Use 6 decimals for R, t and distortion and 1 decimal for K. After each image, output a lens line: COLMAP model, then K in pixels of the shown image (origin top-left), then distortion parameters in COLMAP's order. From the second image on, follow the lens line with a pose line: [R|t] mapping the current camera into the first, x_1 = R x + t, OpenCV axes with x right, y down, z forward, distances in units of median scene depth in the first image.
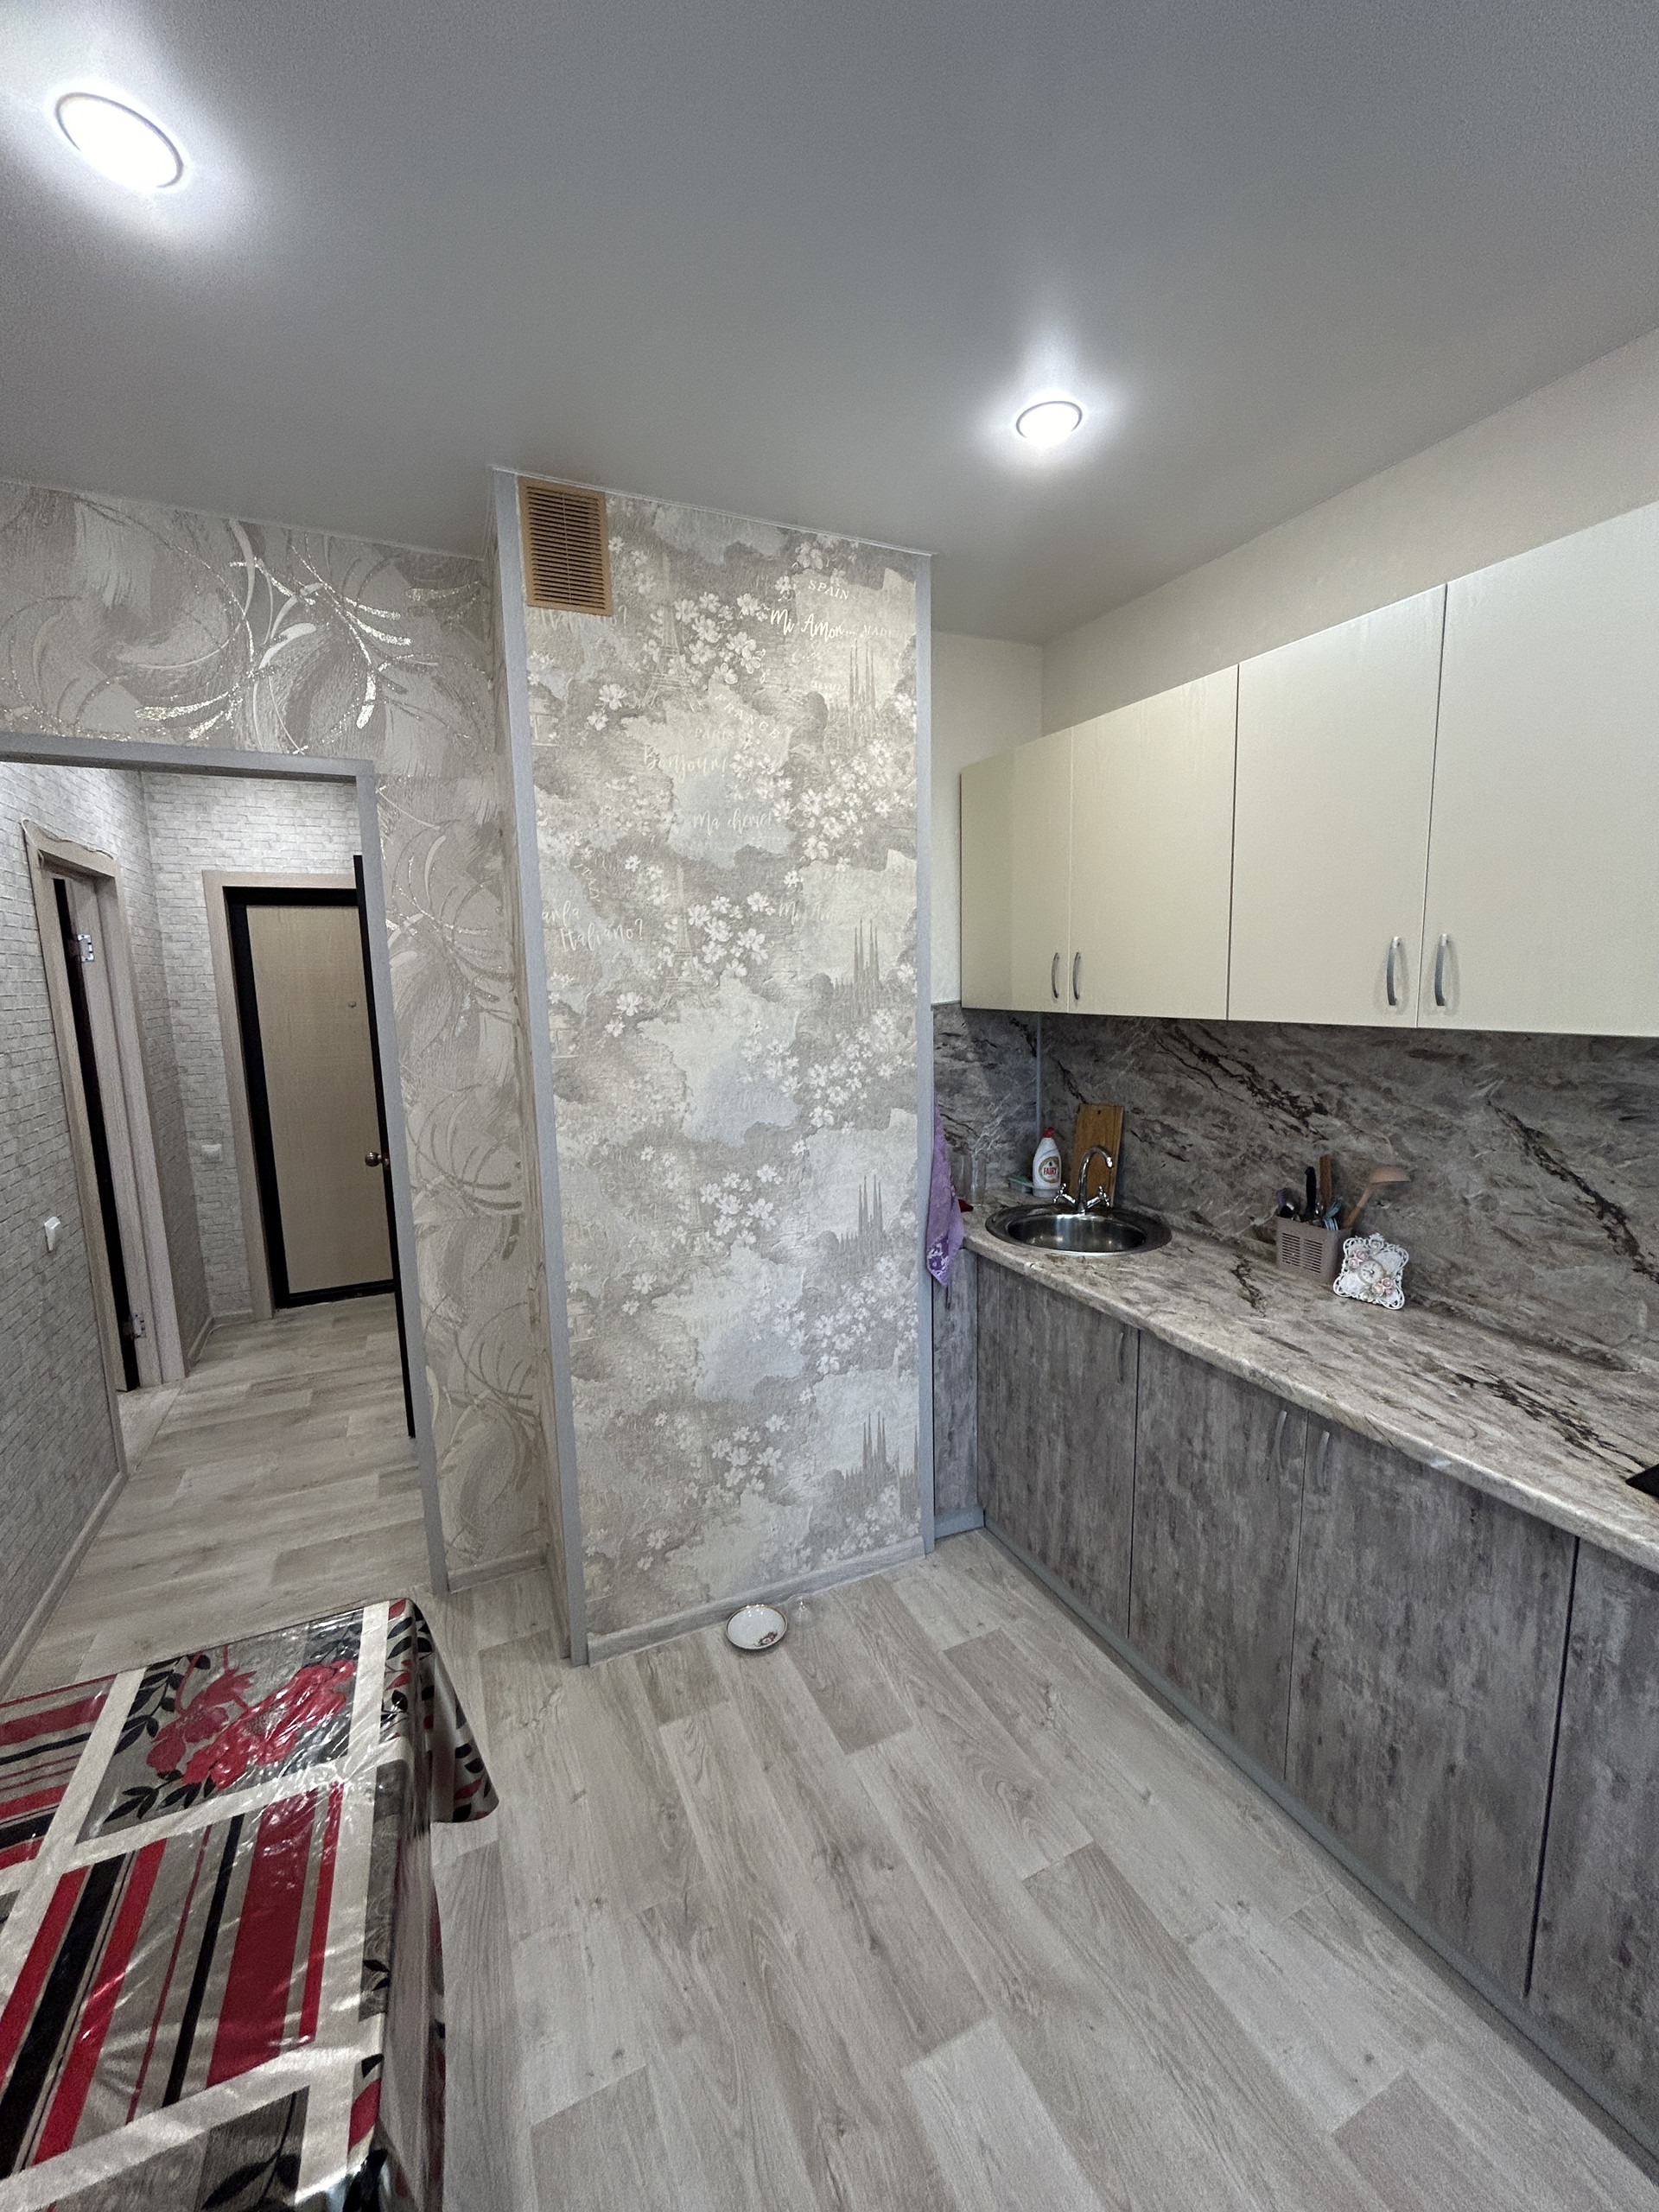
lens RADIAL K [[891.8, 0, 831.2], [0, 891.8, 1105.3], [0, 0, 1]] dist [0.001804, 0.000884]
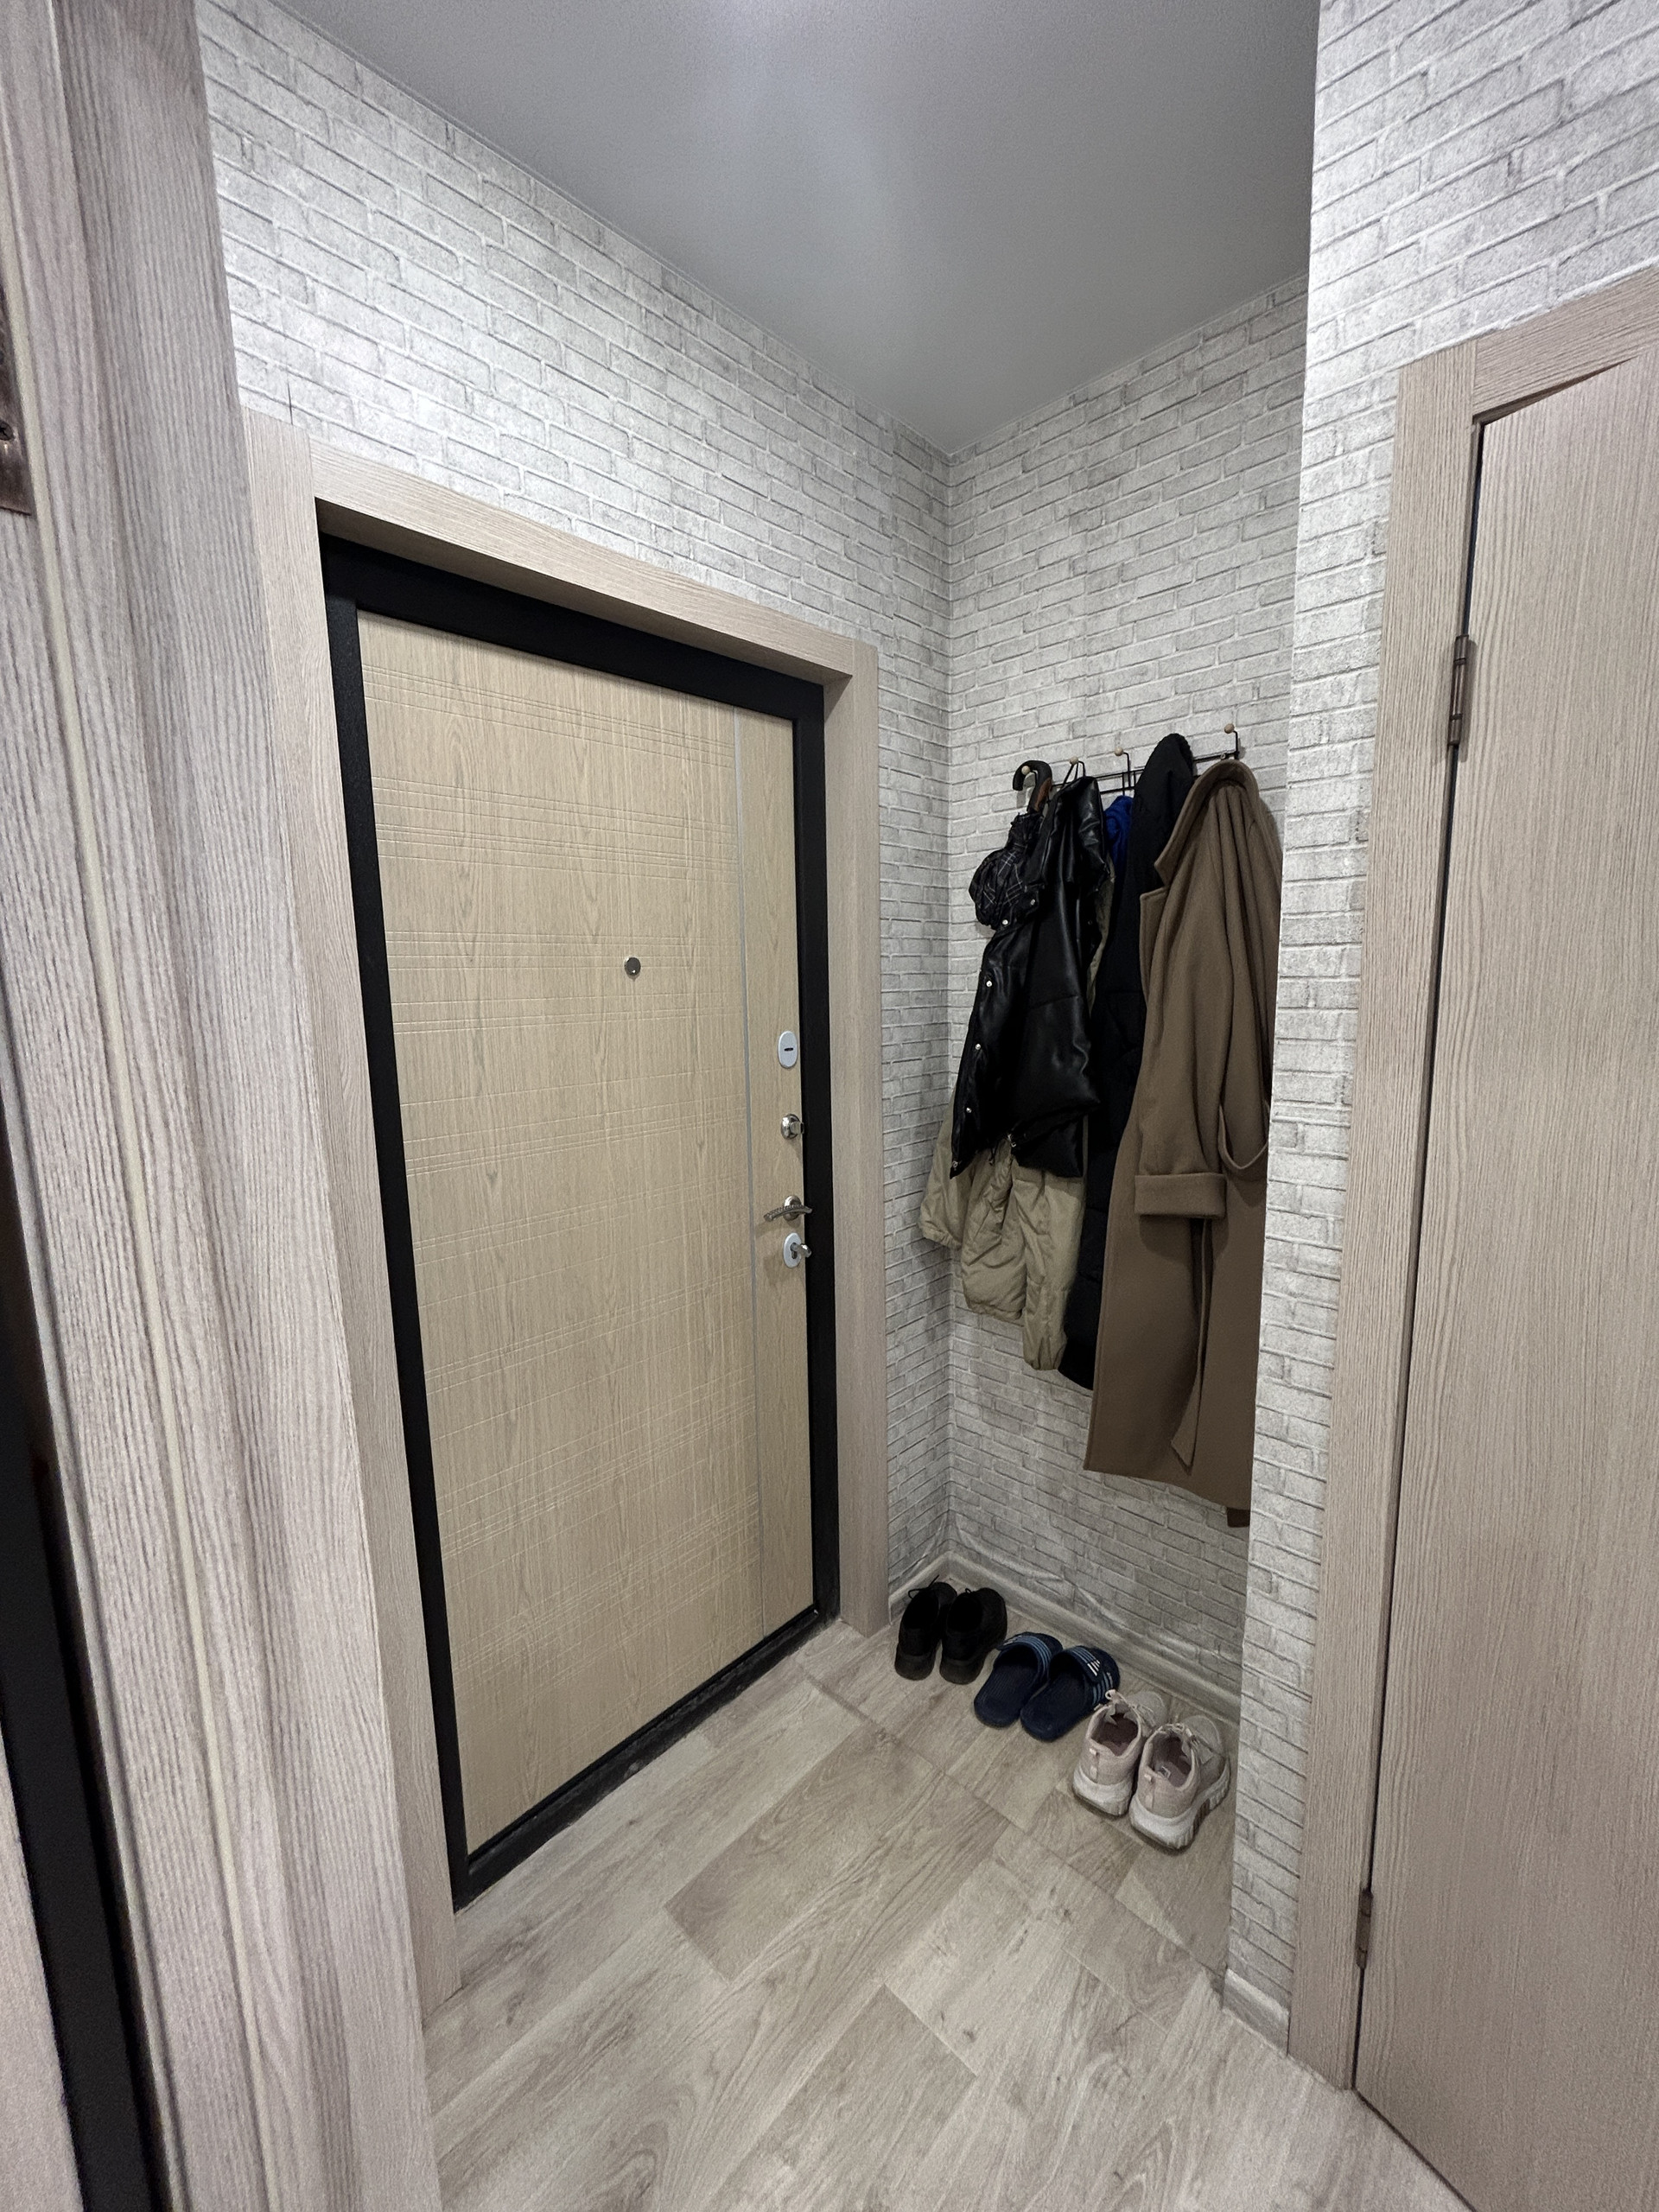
lens RADIAL K [[891.8, 0, 826.9], [0, 891.8, 1104.9], [0, 0, 1]] dist [0.001804, 0.000884]
pose [[0.930470, -0.048449, 0.363150, -0.676144], [0.050121, 0.998731, 0.004823, -0.066460], [-0.362923, 0.013714, 0.931718, 0.738938]]
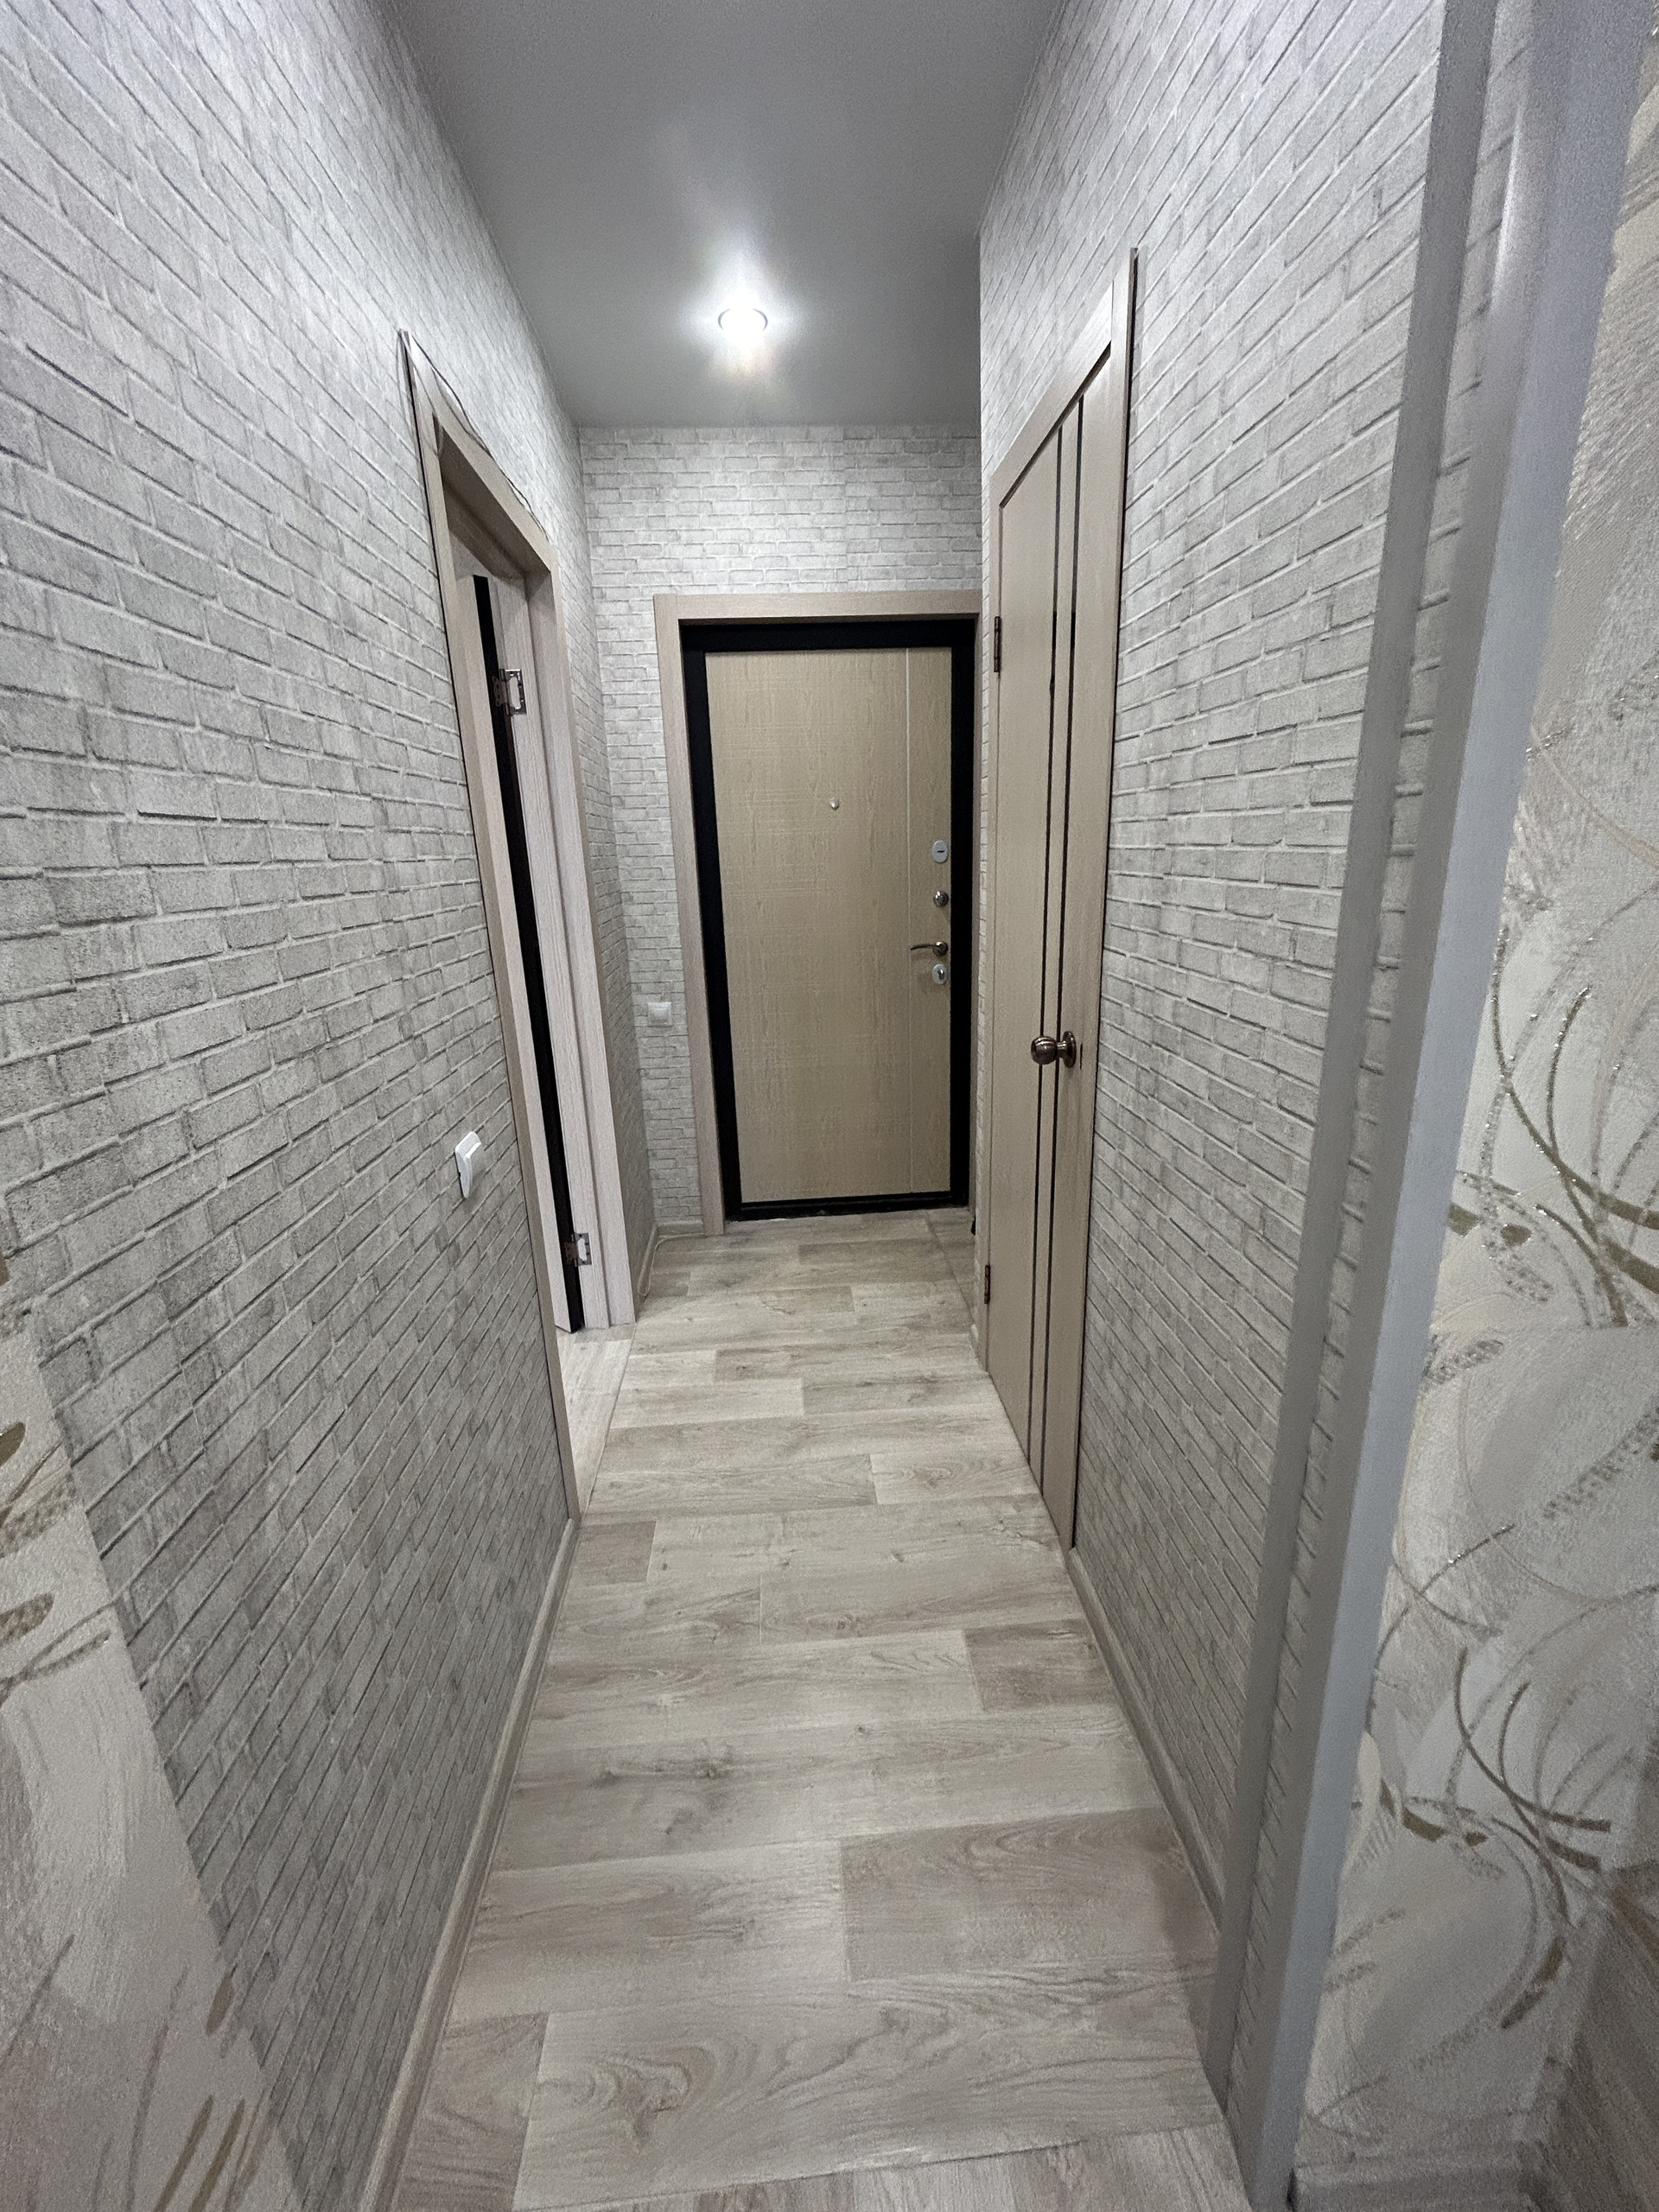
lens RADIAL K [[891.8, 0, 835.3], [0, 891.8, 1106.3], [0, 0, 1]] dist [0.001804, 0.000884]
pose [[0.933971, 0.089490, -0.345961, -0.316683], [-0.038606, 0.987737, 0.151276, 0.013226], [0.355257, -0.127932, 0.925973, 0.383601]]
